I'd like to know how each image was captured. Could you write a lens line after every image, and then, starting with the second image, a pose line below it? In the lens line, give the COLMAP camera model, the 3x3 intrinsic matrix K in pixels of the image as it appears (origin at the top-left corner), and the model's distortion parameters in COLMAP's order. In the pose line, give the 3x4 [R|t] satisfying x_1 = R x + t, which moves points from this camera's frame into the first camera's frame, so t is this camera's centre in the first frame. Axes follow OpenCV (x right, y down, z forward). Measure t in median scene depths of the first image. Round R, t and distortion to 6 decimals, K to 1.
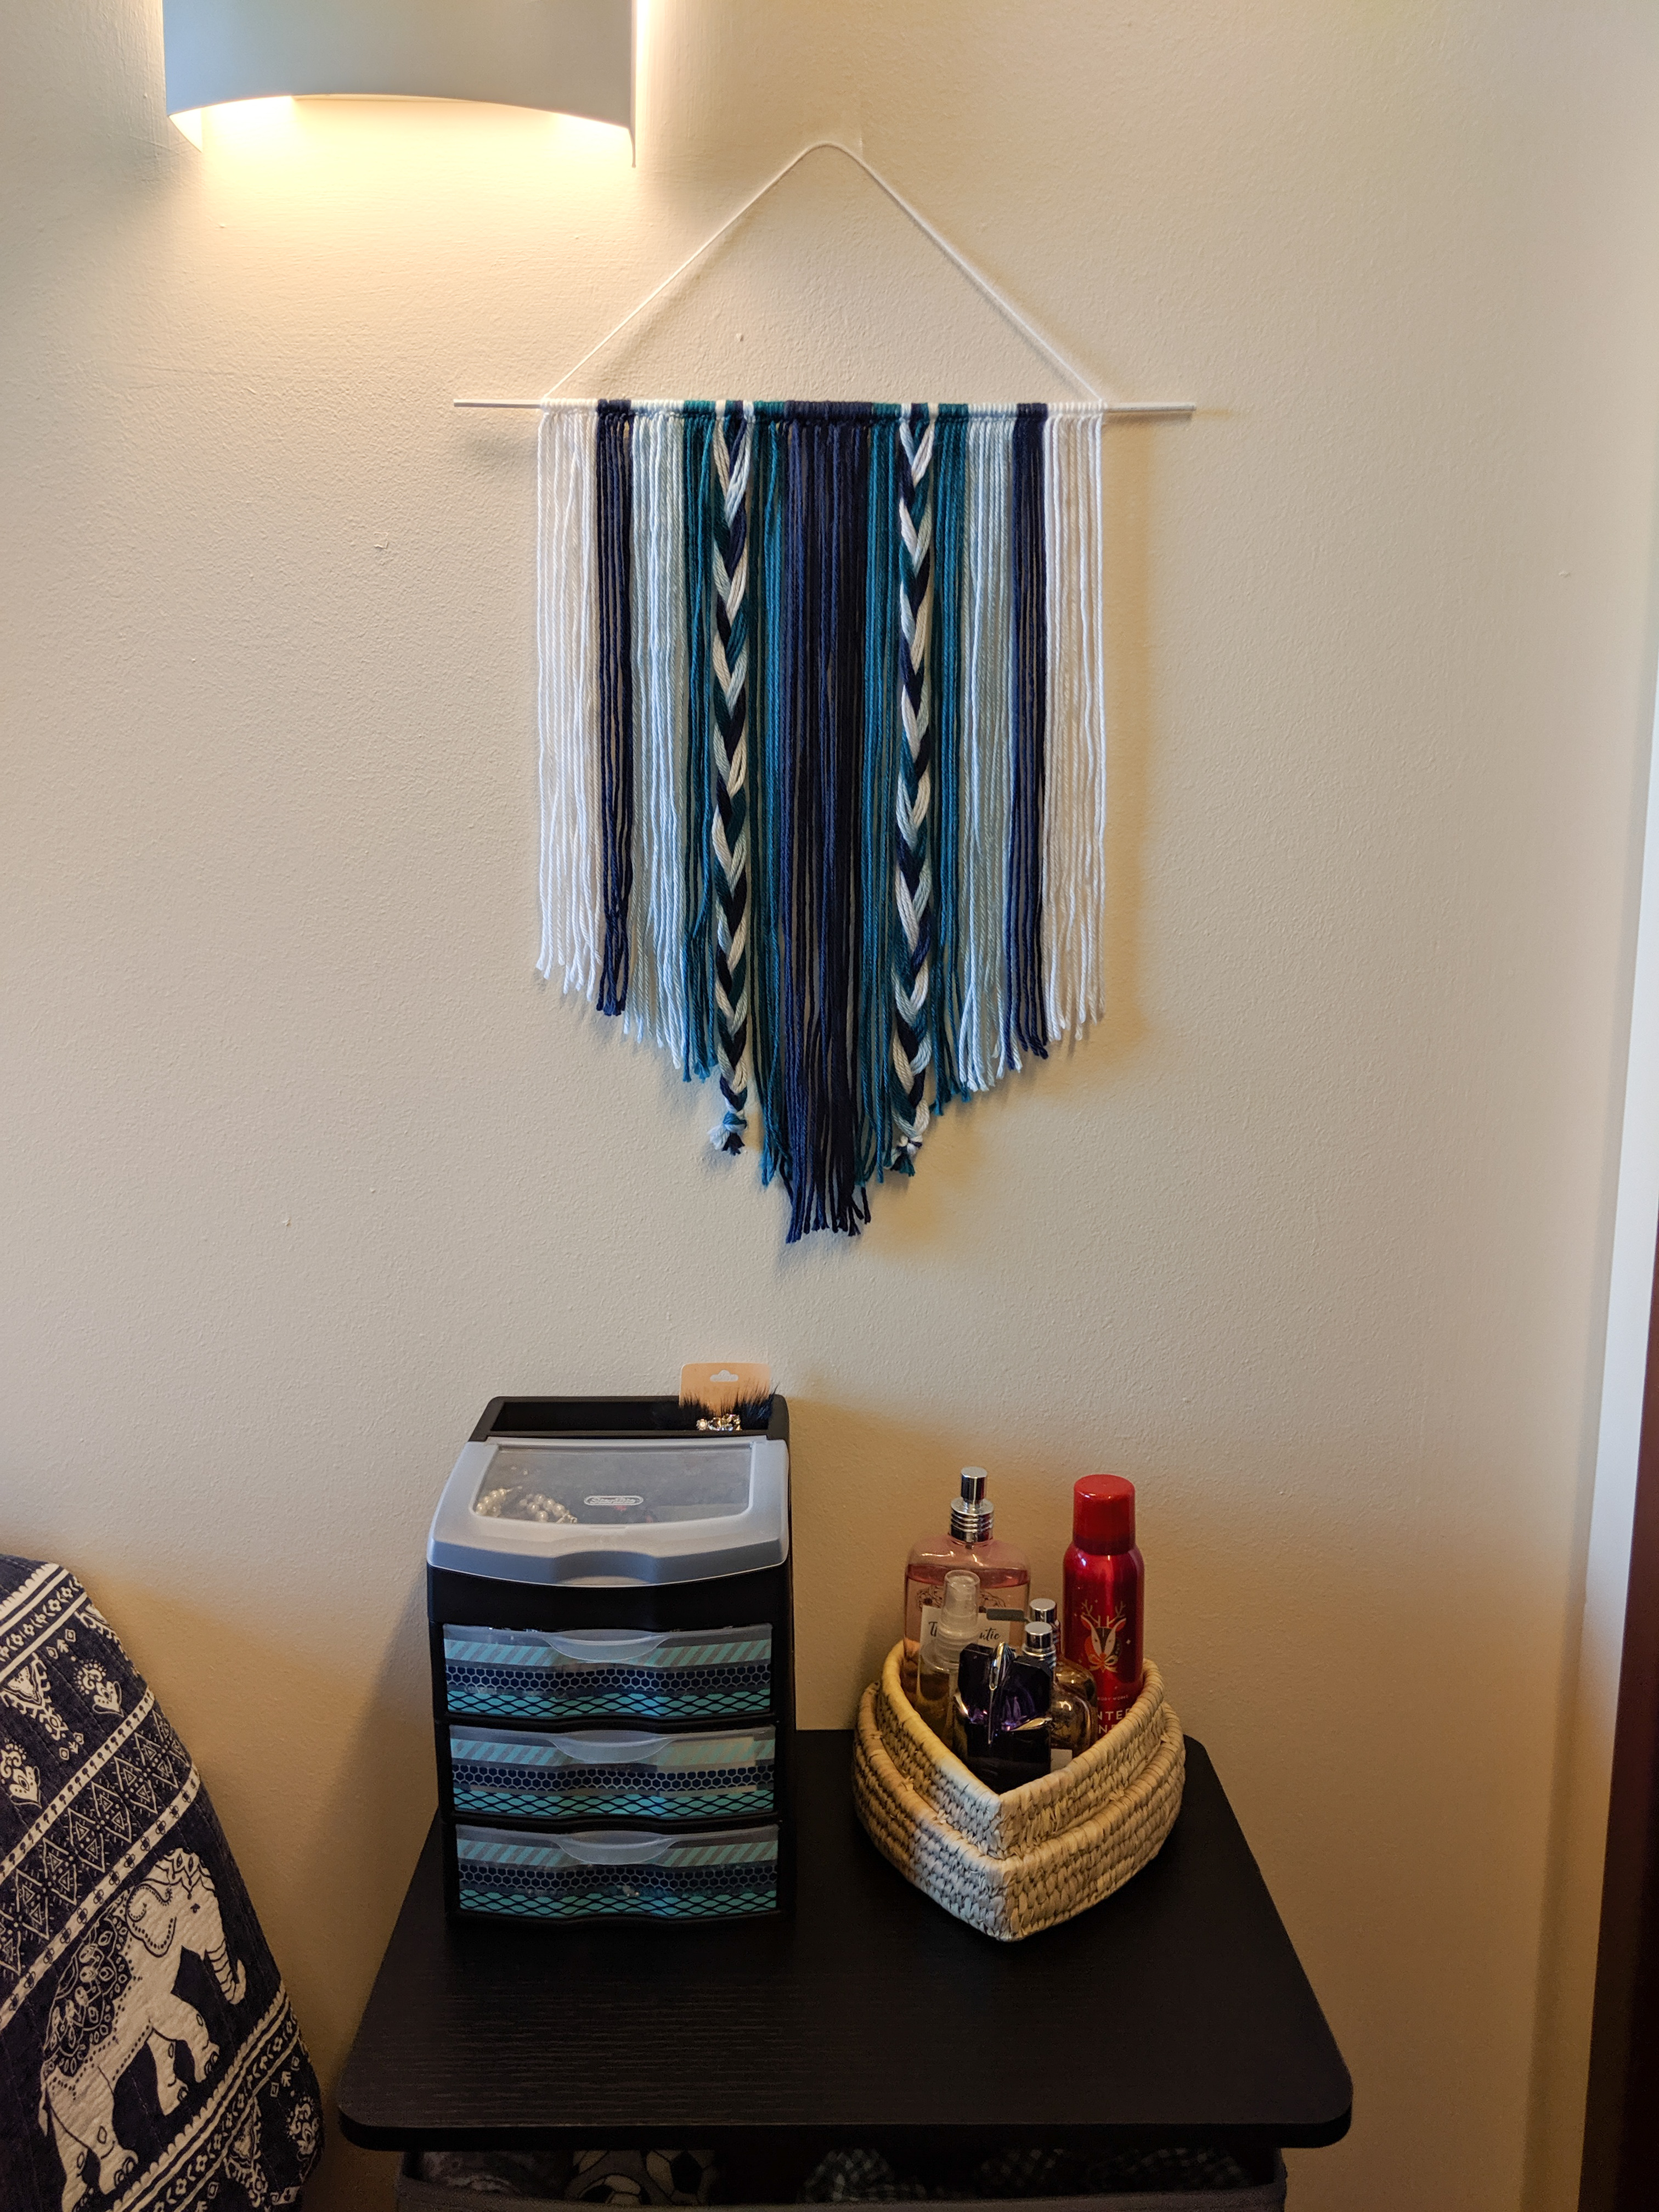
lens RADIAL K [[1815.6, 0, 835.7], [0, 1815.6, 1064.5], [0, 0, 1]] dist [-0.005395, 0.048805]
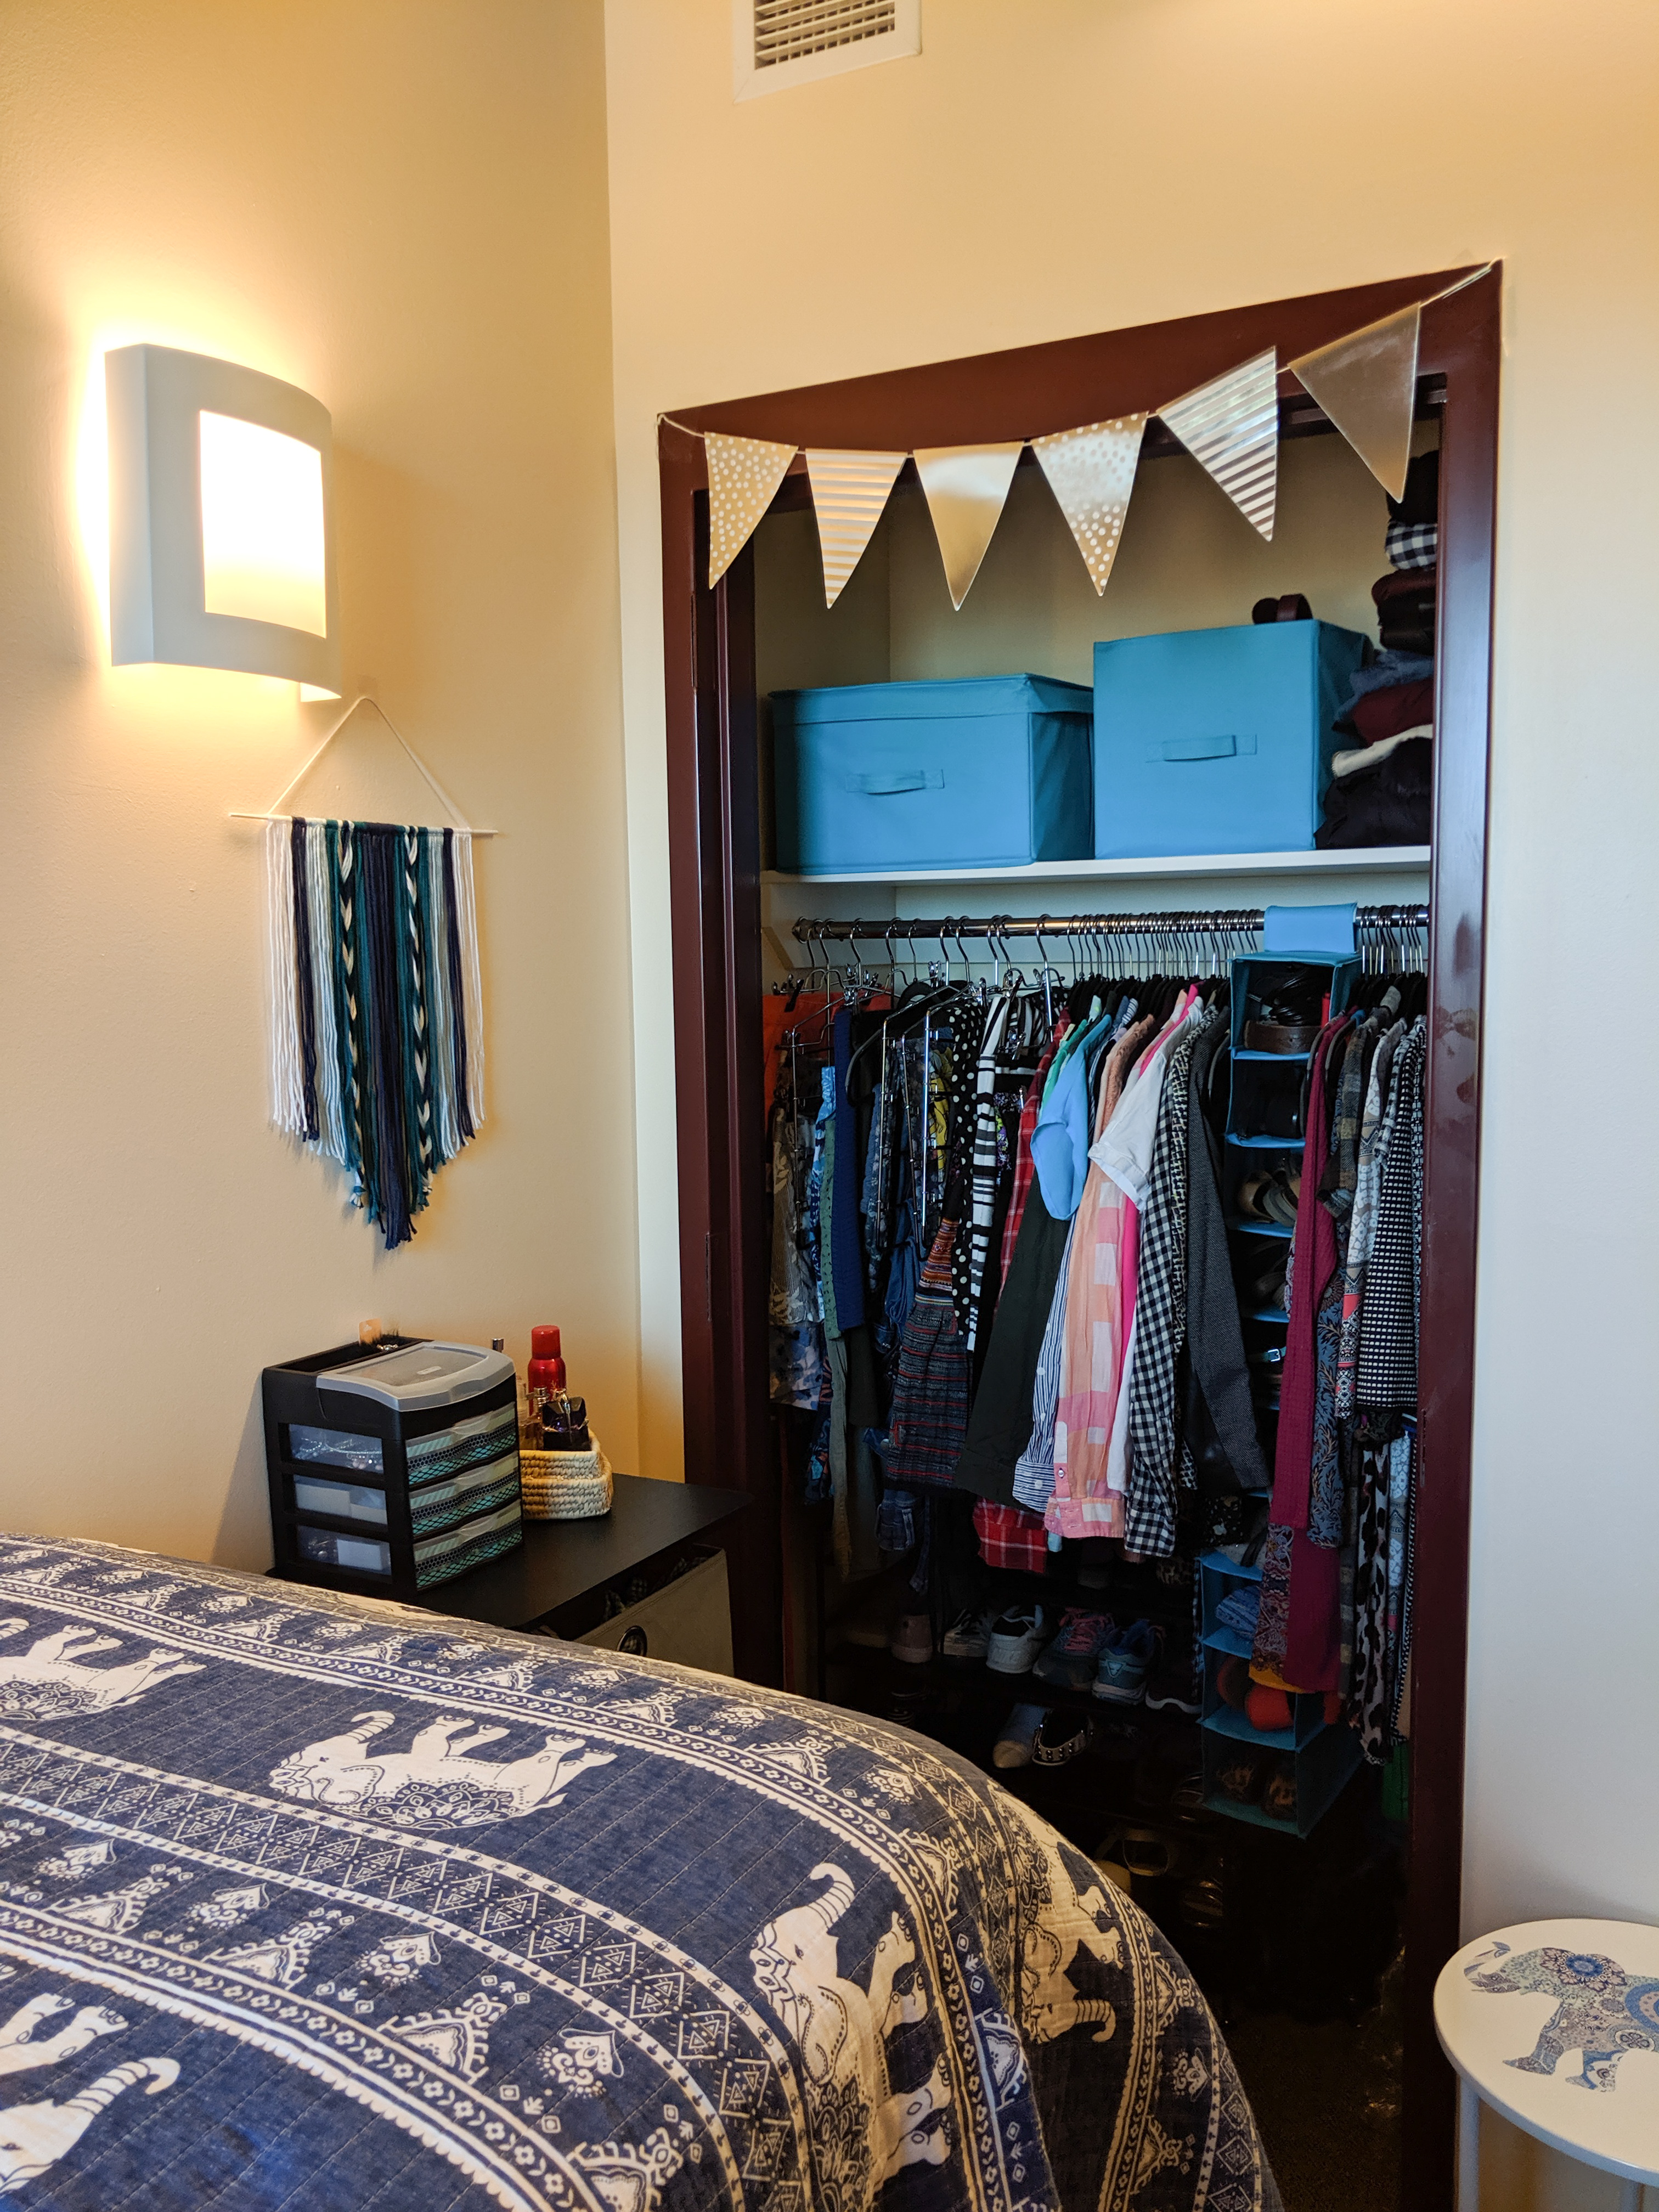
lens RADIAL K [[1847.2, 0, 835.7], [0, 1847.2, 1135.3], [0, 0, 1]] dist [0.004836, -0.001442]
pose [[0.478209, -0.109190, 0.871432, -1.579607], [0.160415, 0.986409, 0.035567, -0.014917], [-0.863471, 0.122782, 0.489226, -0.397120]]
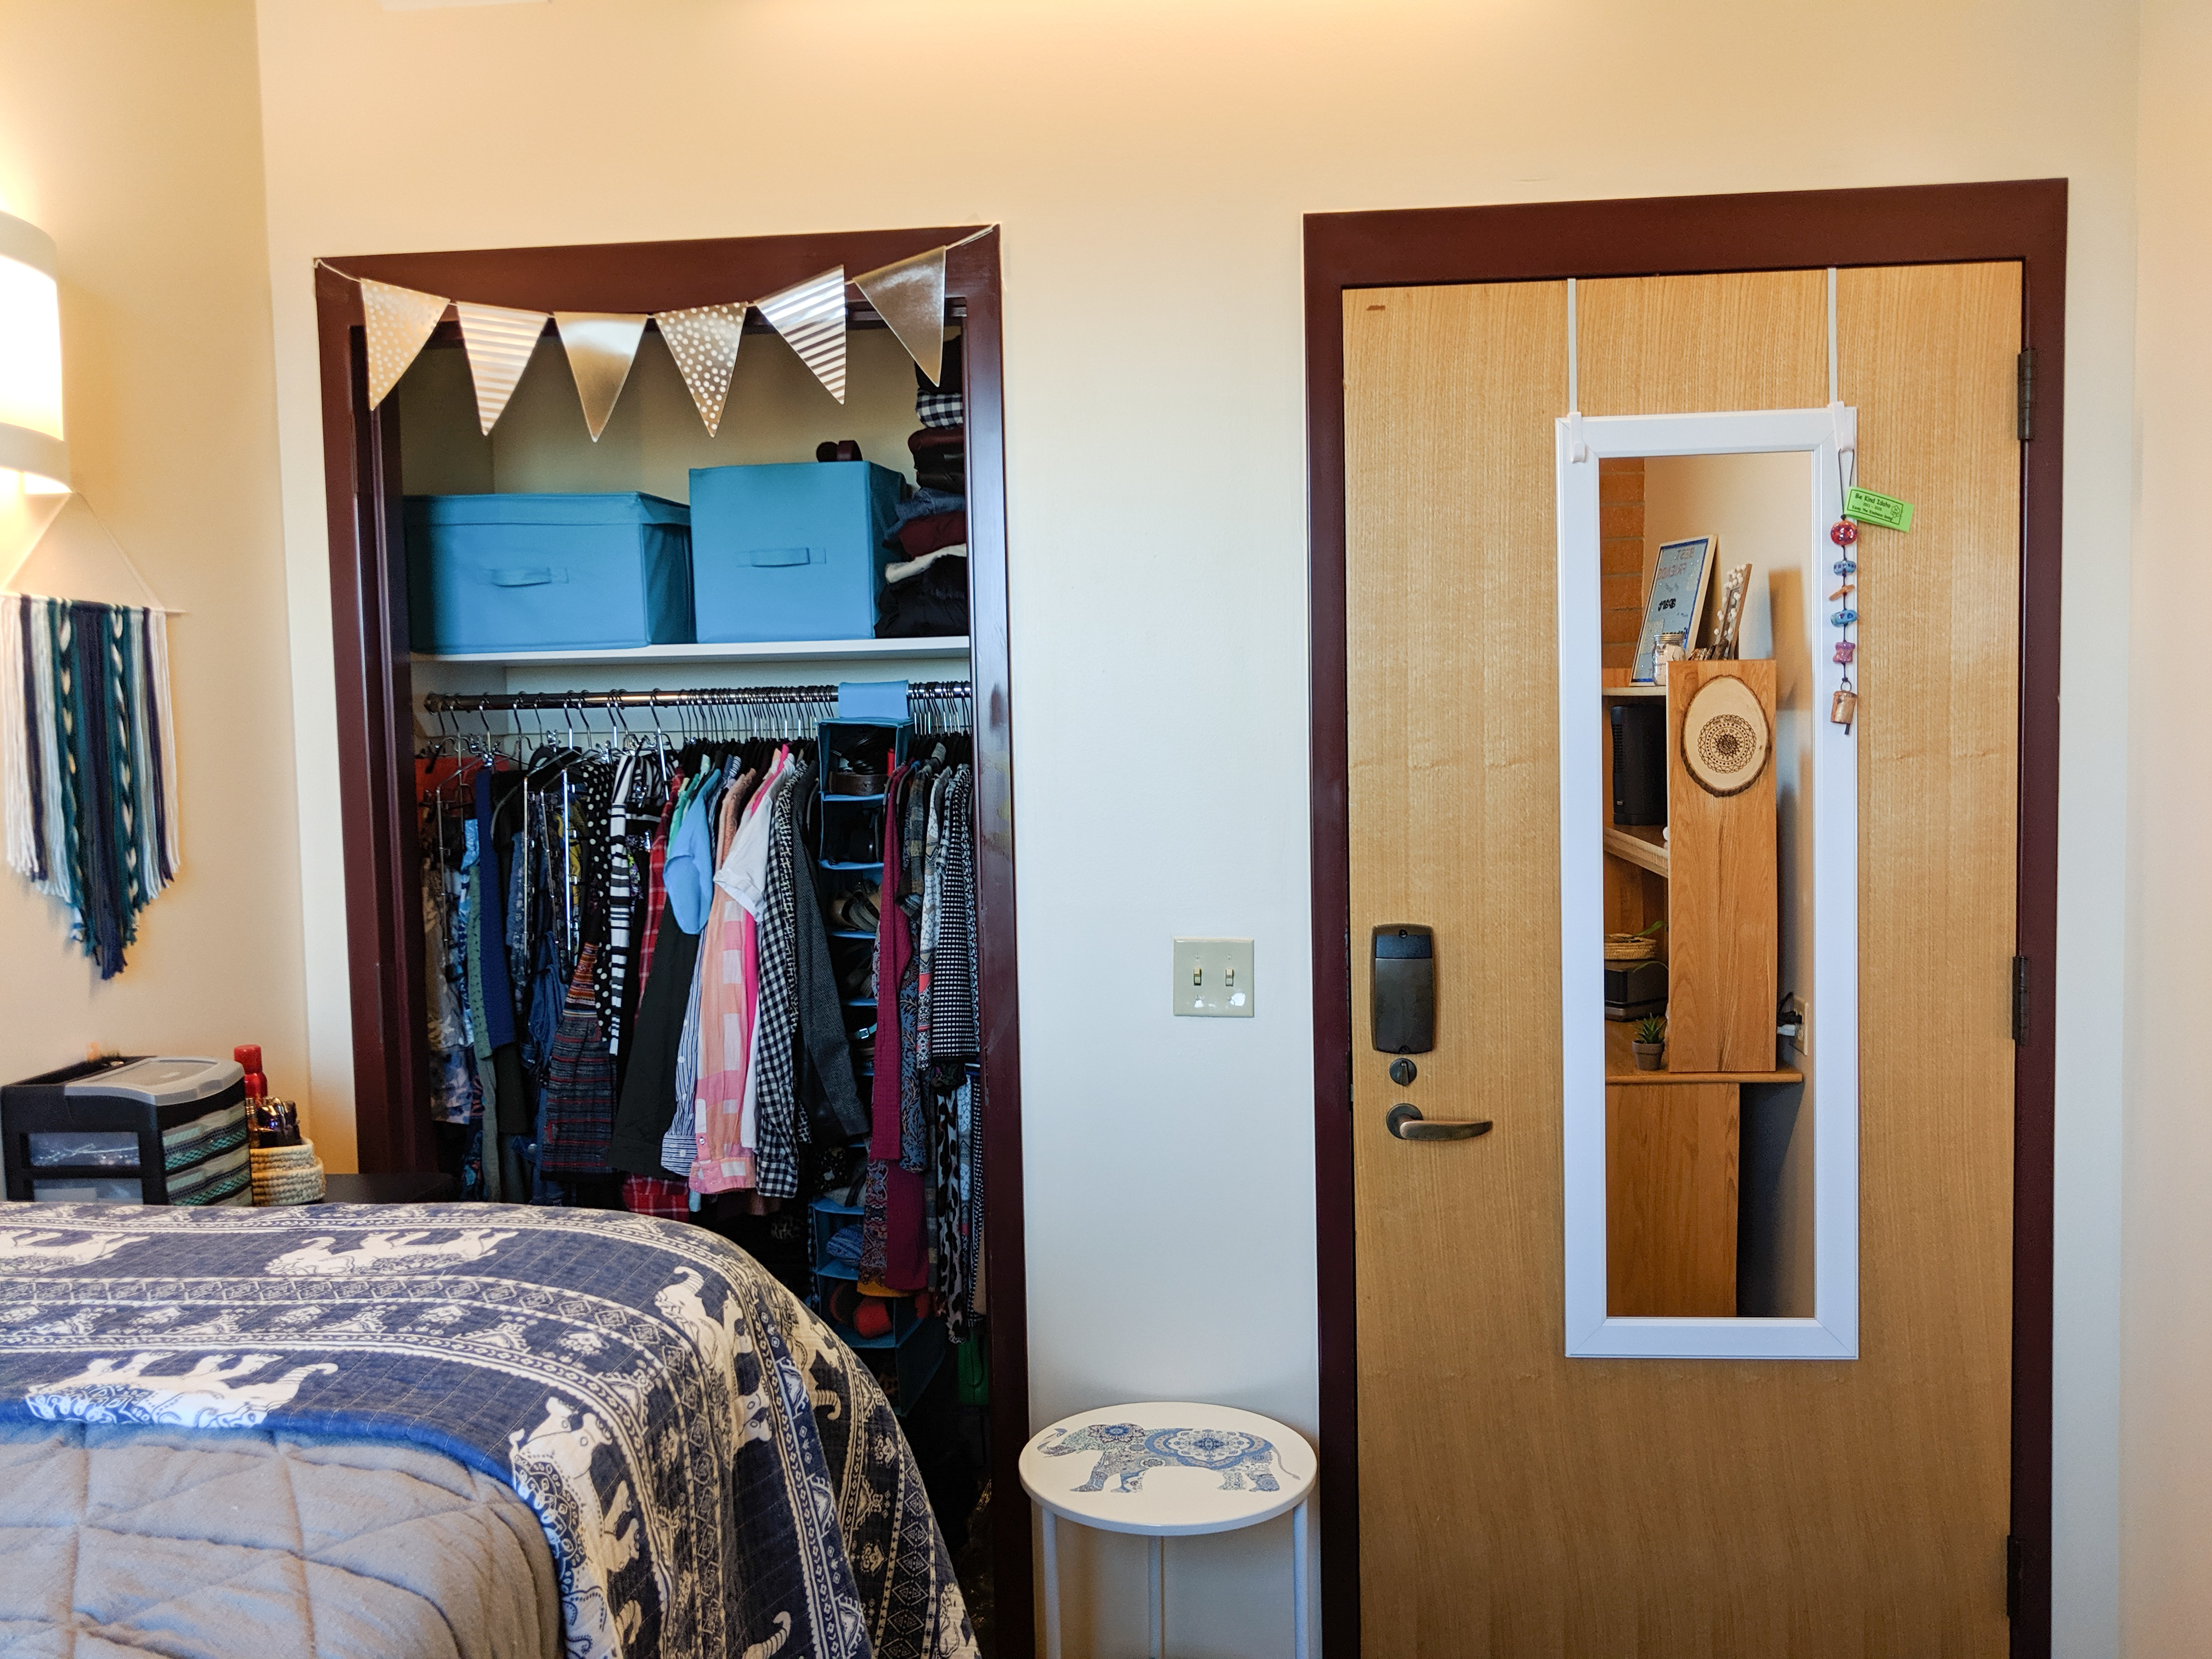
lens RADIAL K [[1867.6, 0, 1106.0], [0, 1867.6, 829.5], [0, 0, 1]] dist [0.029451, 0.001904]
pose [[0.082522, -0.065909, 0.994407, -2.262219], [0.186164, 0.981266, 0.049589, 0.036298], [-0.979047, 0.181031, 0.093246, -0.416985]]
